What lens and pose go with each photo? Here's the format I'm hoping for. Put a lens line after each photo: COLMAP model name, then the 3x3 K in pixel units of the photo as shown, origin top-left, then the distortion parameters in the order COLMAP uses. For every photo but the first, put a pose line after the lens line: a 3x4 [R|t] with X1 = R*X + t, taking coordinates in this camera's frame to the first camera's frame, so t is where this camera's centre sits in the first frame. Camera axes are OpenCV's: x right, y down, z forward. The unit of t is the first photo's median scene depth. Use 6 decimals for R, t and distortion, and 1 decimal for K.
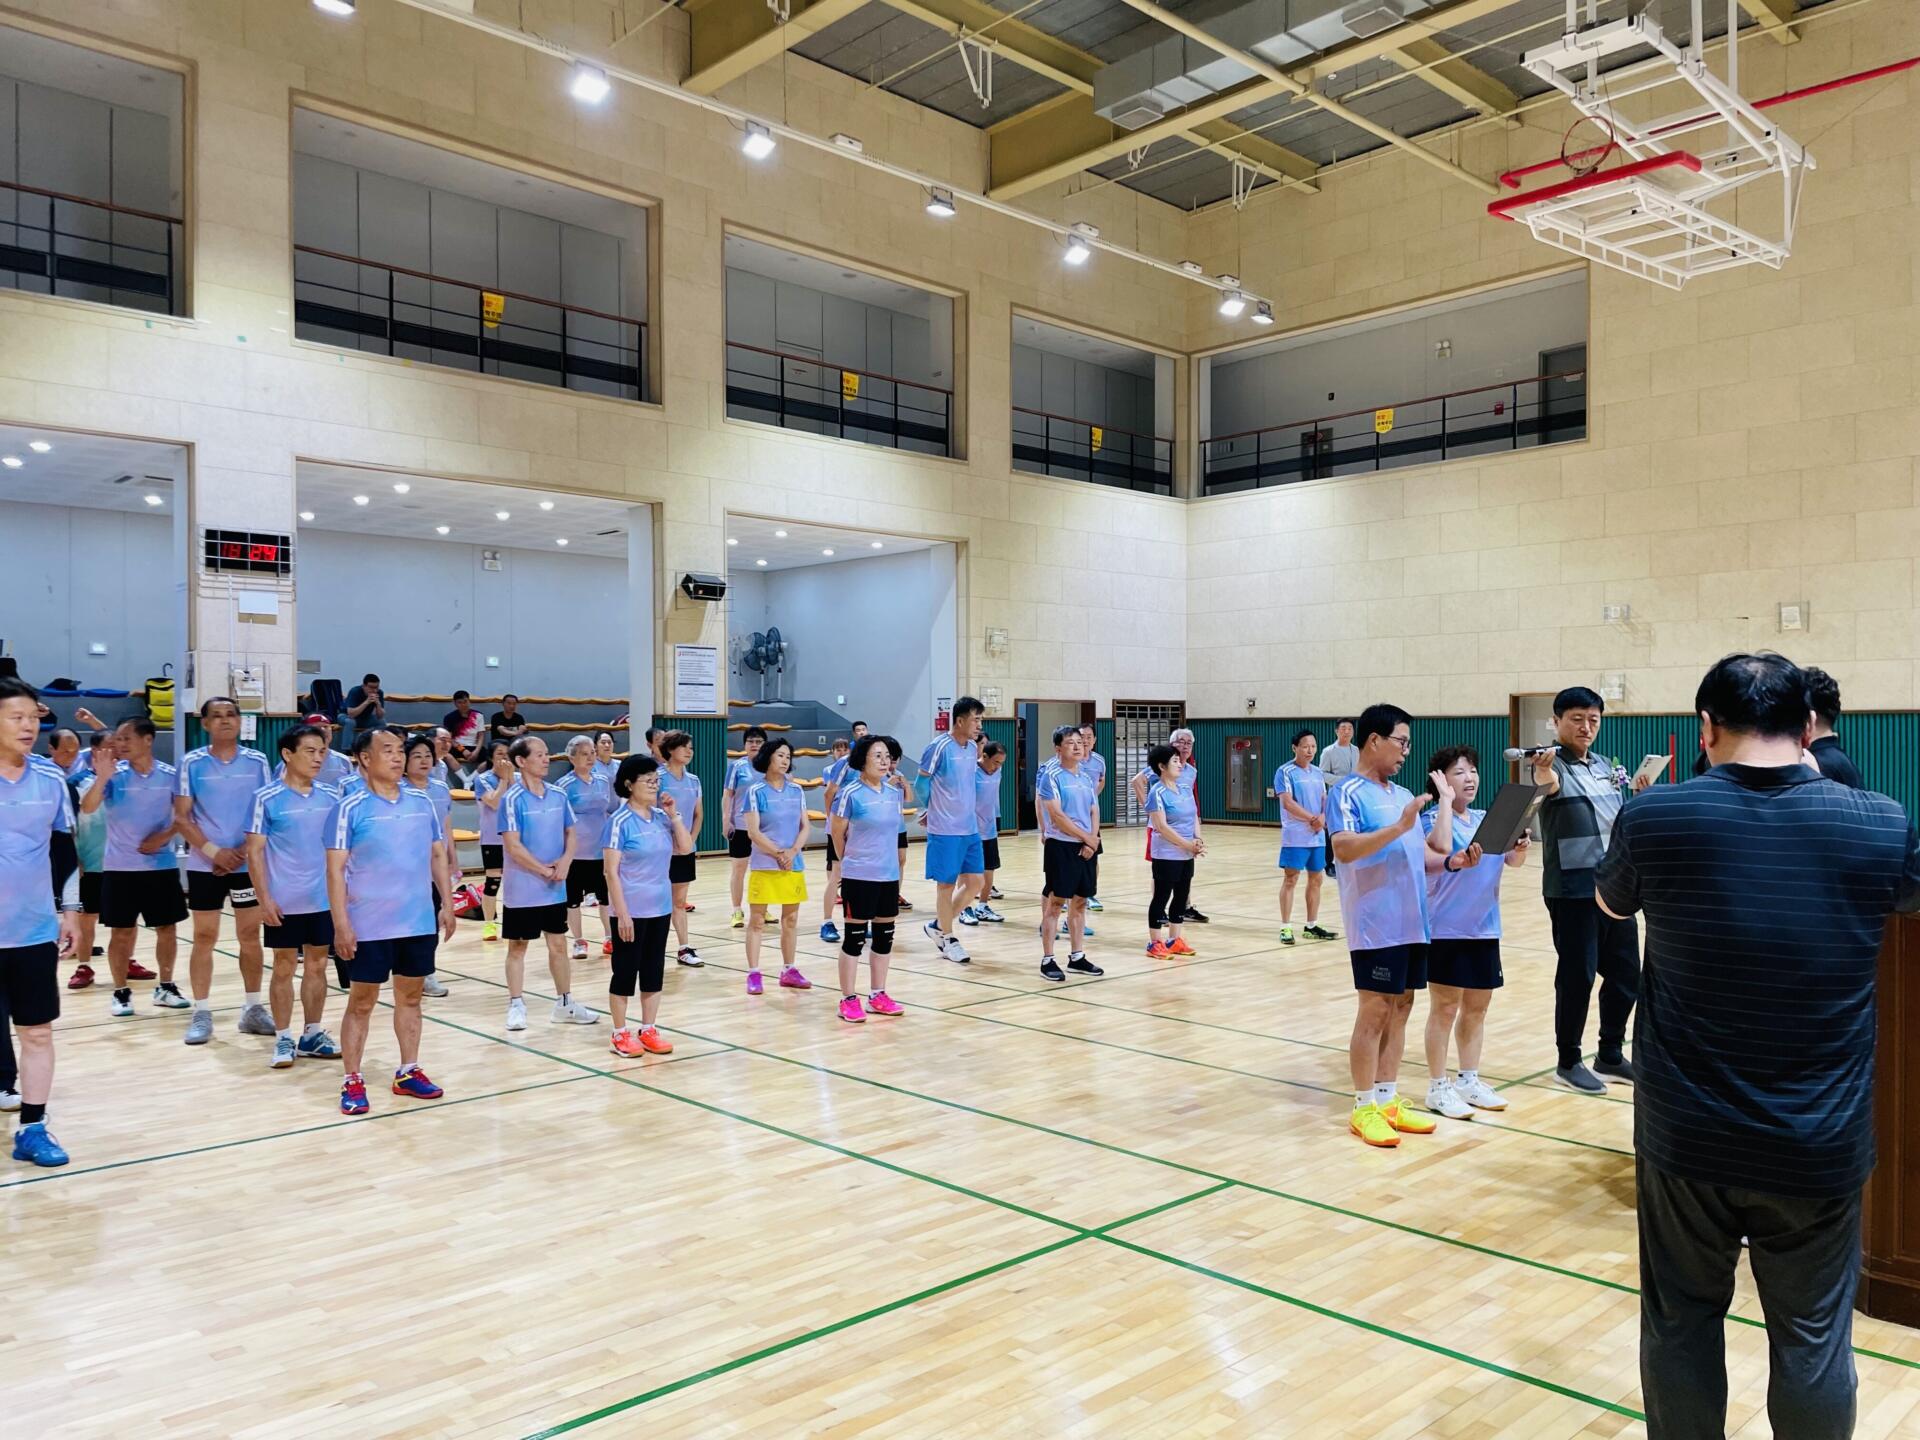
lens RADIAL K [[1447.6, 0, 948.5], [0, 1447.6, 727.0], [0, 0, 1]] dist [0.097221, -0.121633]
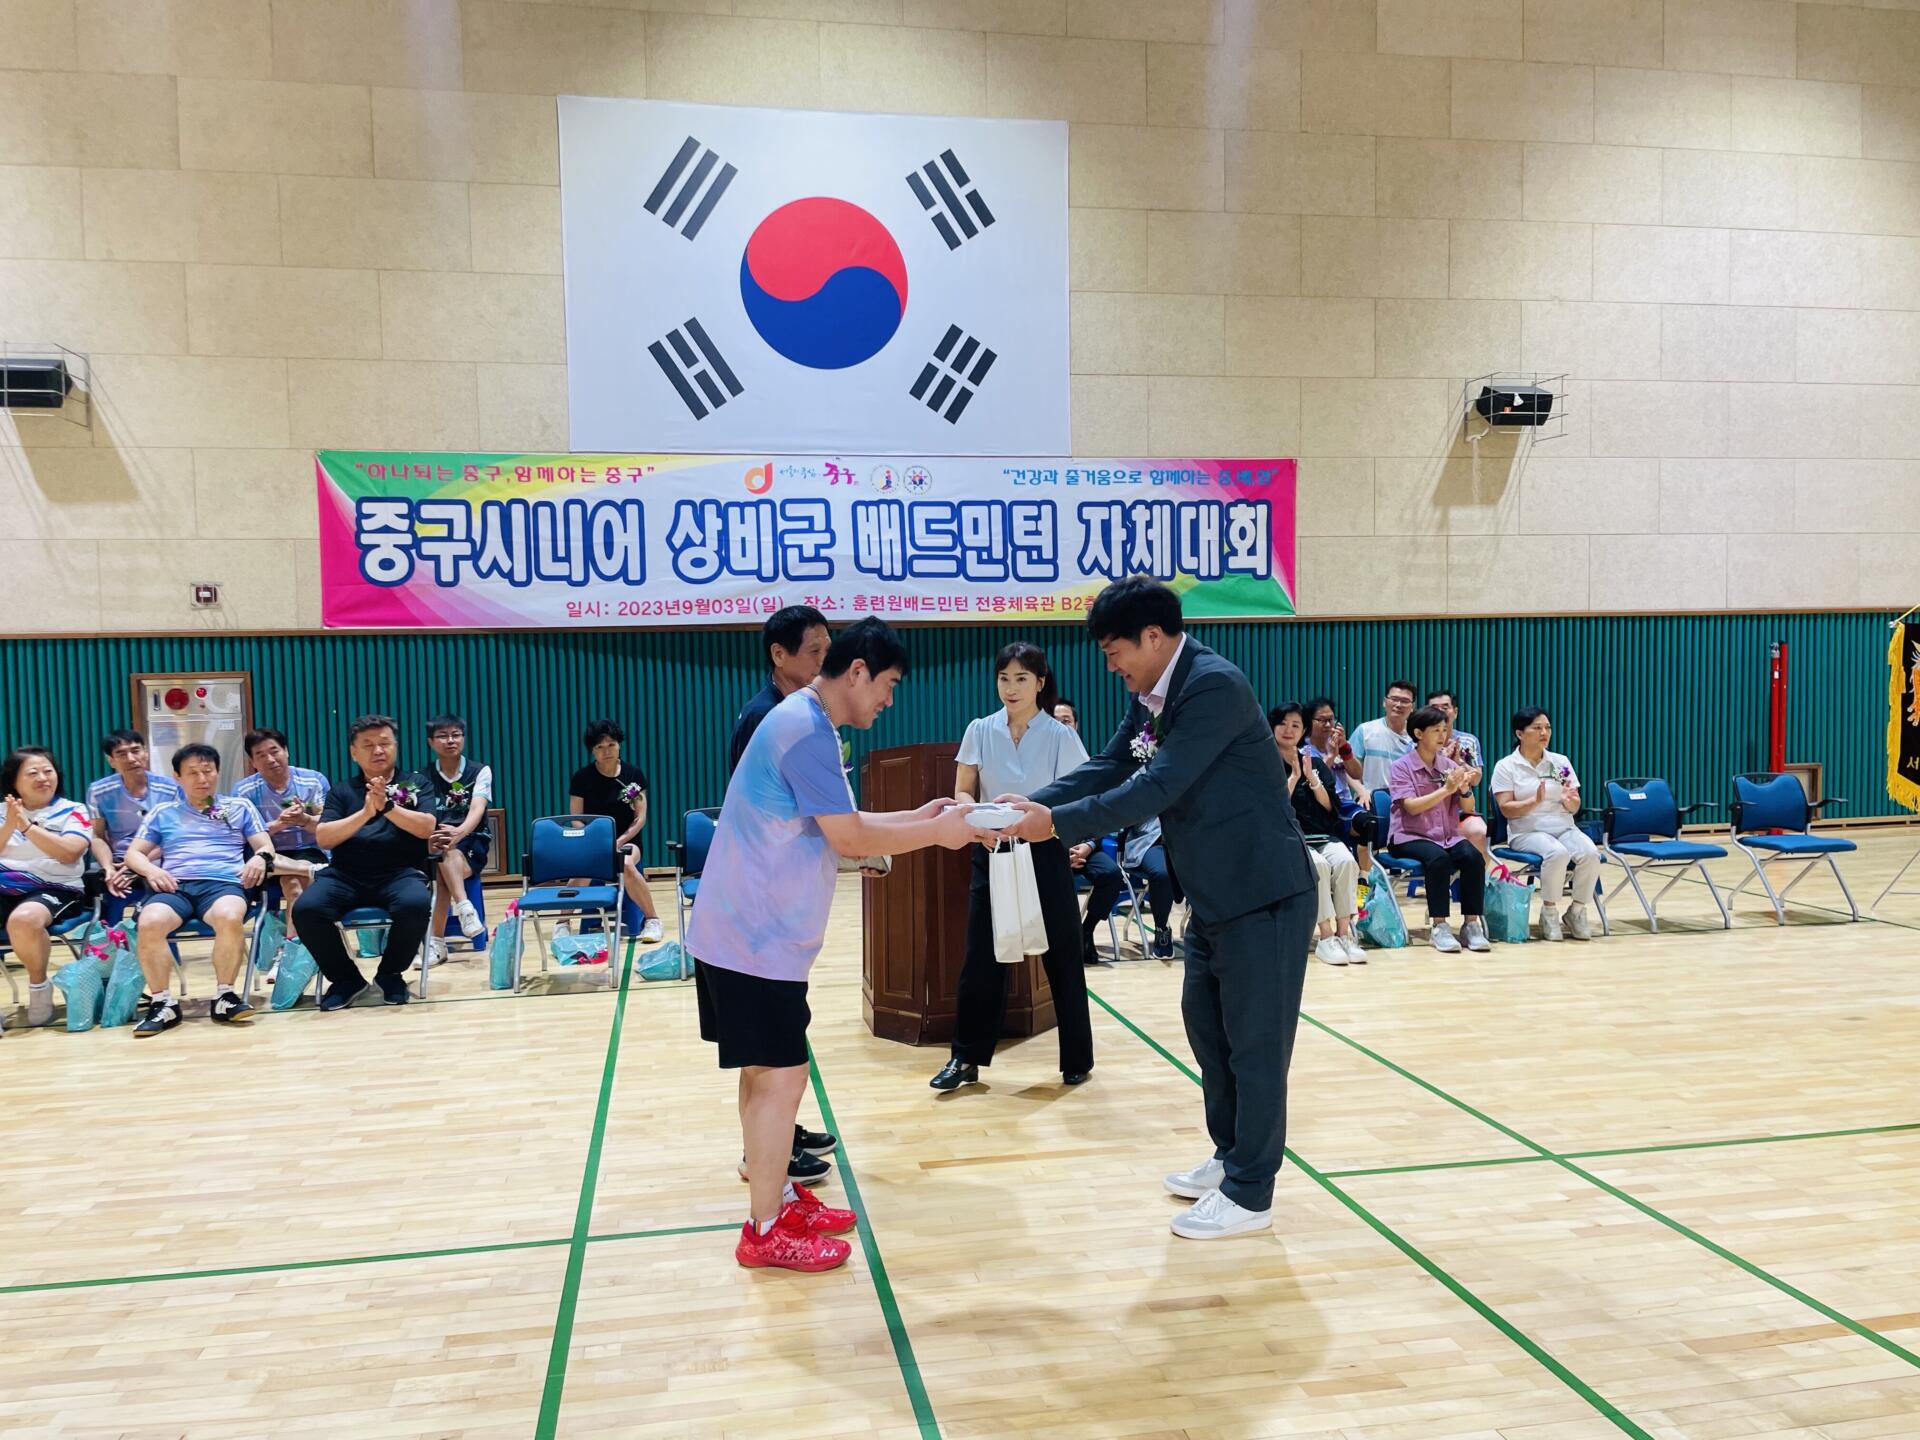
lens RADIAL K [[1447.6, 0, 948.5], [0, 1447.6, 727.0], [0, 0, 1]] dist [0.097221, -0.121633]
pose [[-0.841067, -0.016375, 0.540684, -0.084566], [0.015066, 0.998445, 0.053674, 0.004348], [-0.540722, 0.053289, -0.839512, 1.966201]]
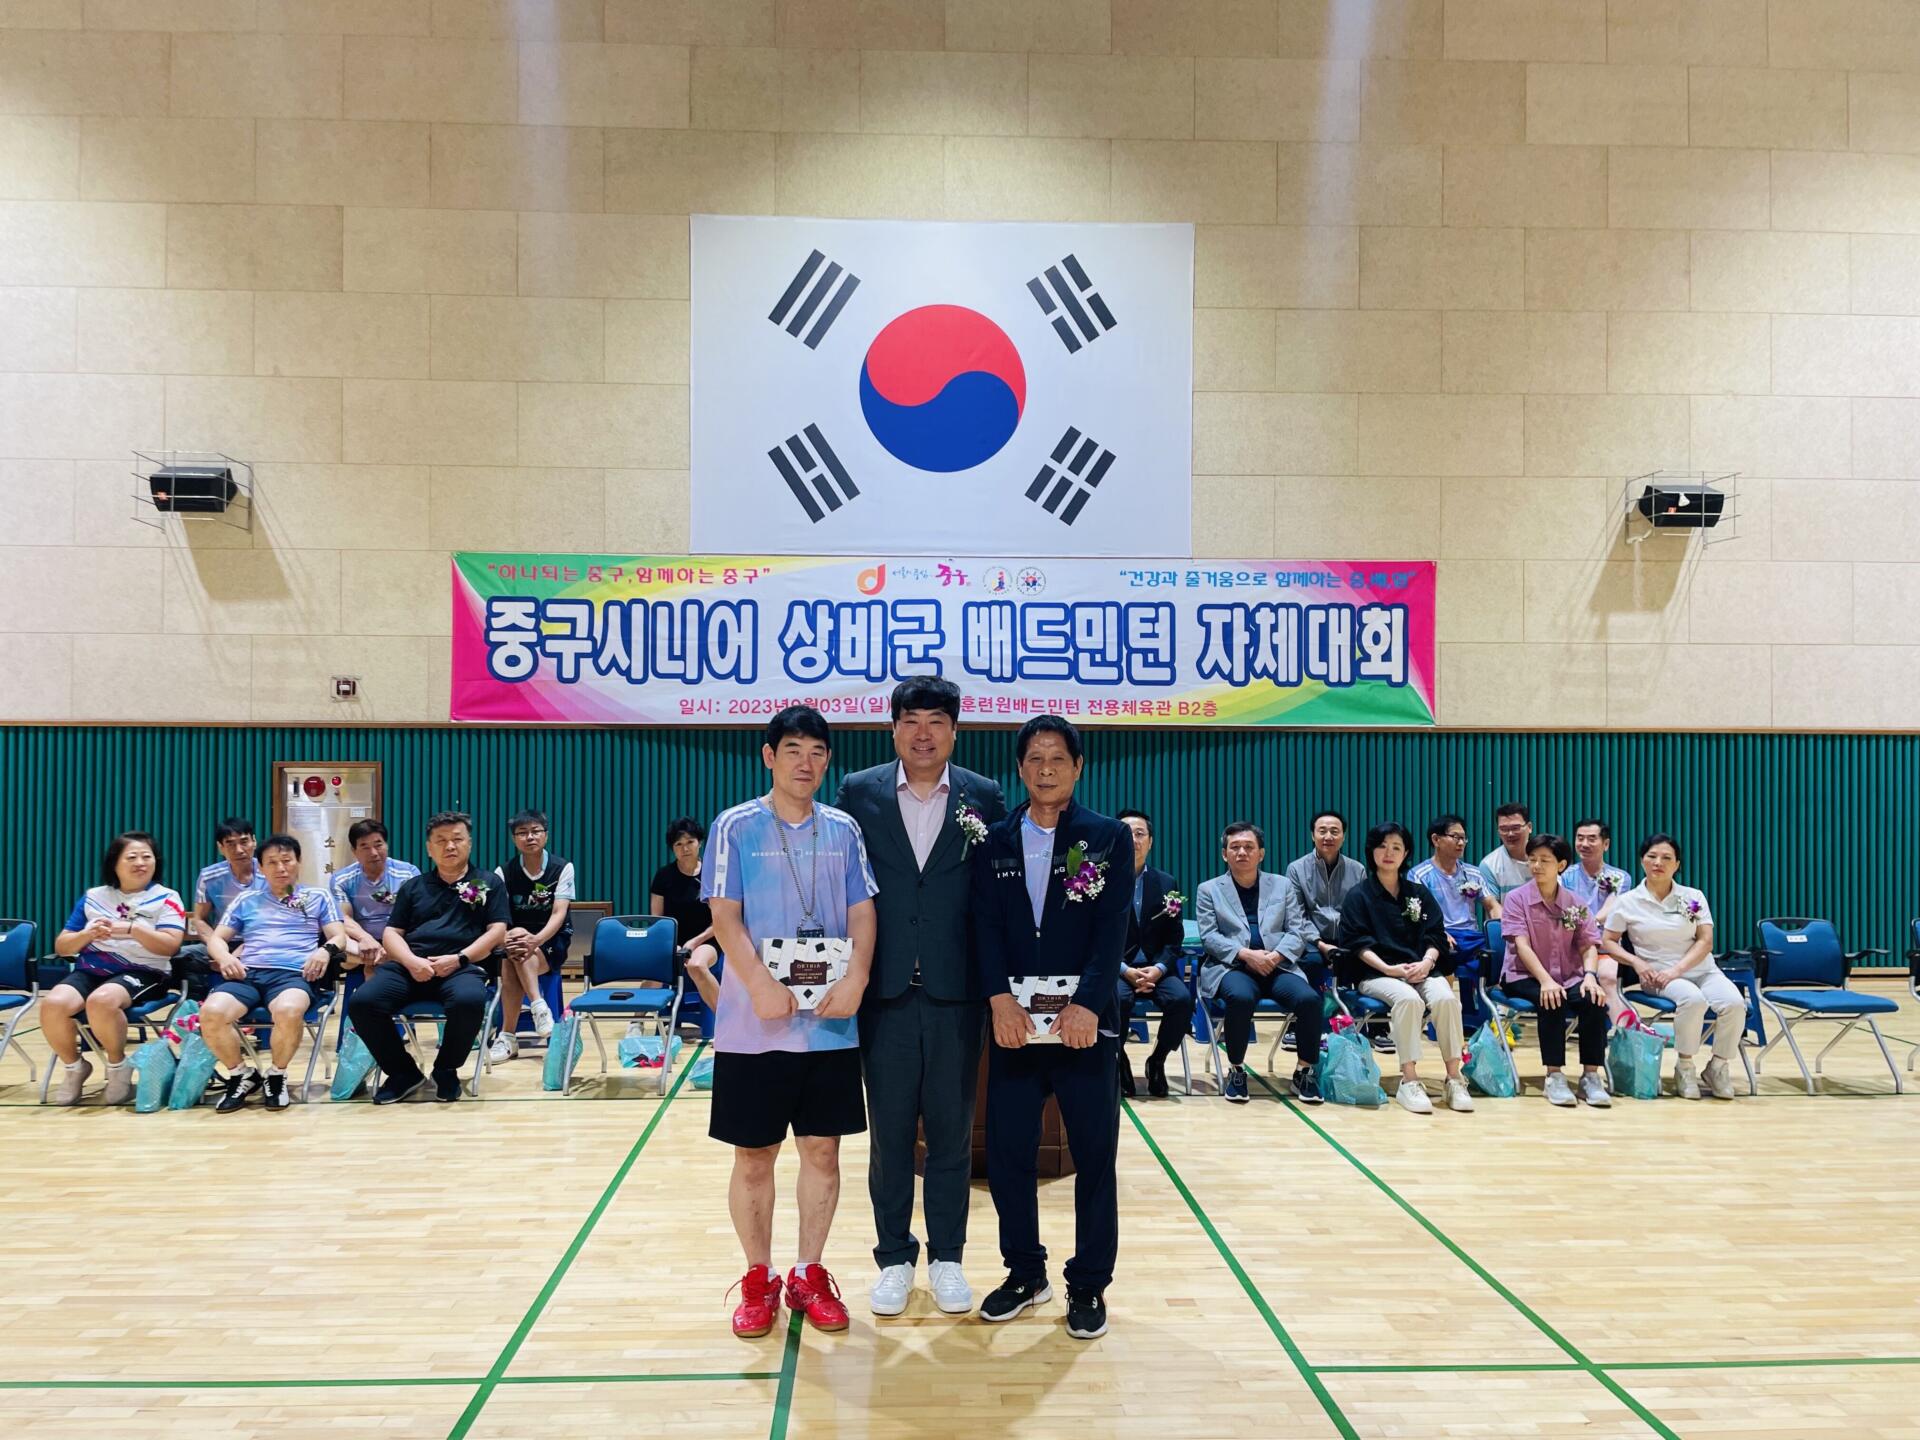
lens RADIAL K [[1447.6, 0, 948.5], [0, 1447.6, 727.0], [0, 0, 1]] dist [0.097221, -0.121633]
pose [[-0.757224, 0.002107, 0.653152, -0.173823], [-0.006092, 0.999929, -0.010289, -0.011349], [-0.653127, -0.011770, -0.757157, 1.842727]]
